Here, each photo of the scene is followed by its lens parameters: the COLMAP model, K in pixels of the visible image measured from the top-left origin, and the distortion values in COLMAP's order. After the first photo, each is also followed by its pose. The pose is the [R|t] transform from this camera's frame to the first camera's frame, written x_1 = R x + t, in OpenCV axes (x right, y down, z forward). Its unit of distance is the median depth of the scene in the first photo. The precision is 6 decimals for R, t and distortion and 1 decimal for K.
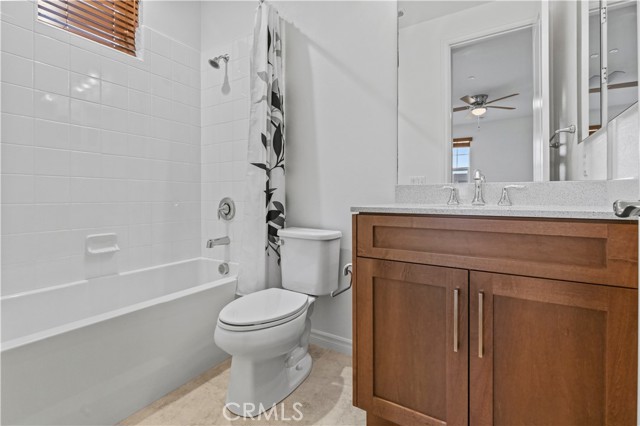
lens RADIAL K [[287.0, 0, 319.1], [0, 287.0, 210.0], [0, 0, 1]] dist [0.004522, 0.000065]
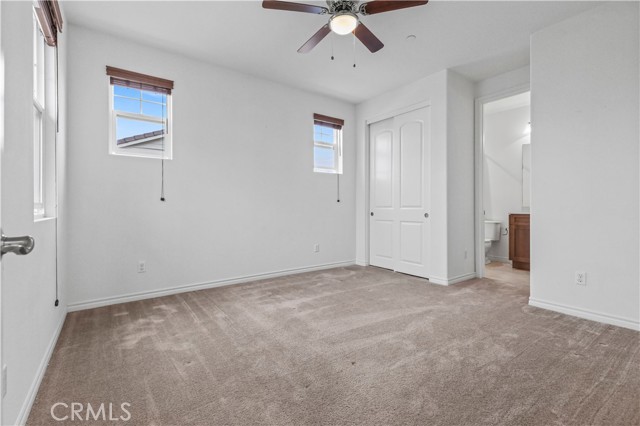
lens RADIAL K [[287.0, 0, 319.1], [0, 287.0, 210.0], [0, 0, 1]] dist [0.004522, 0.000065]
pose [[0.929444, 0.001217, -0.368962, -0.850143], [-0.010016, 0.999709, -0.021934, 0.058765], [0.368828, 0.024082, 0.929186, -3.687546]]
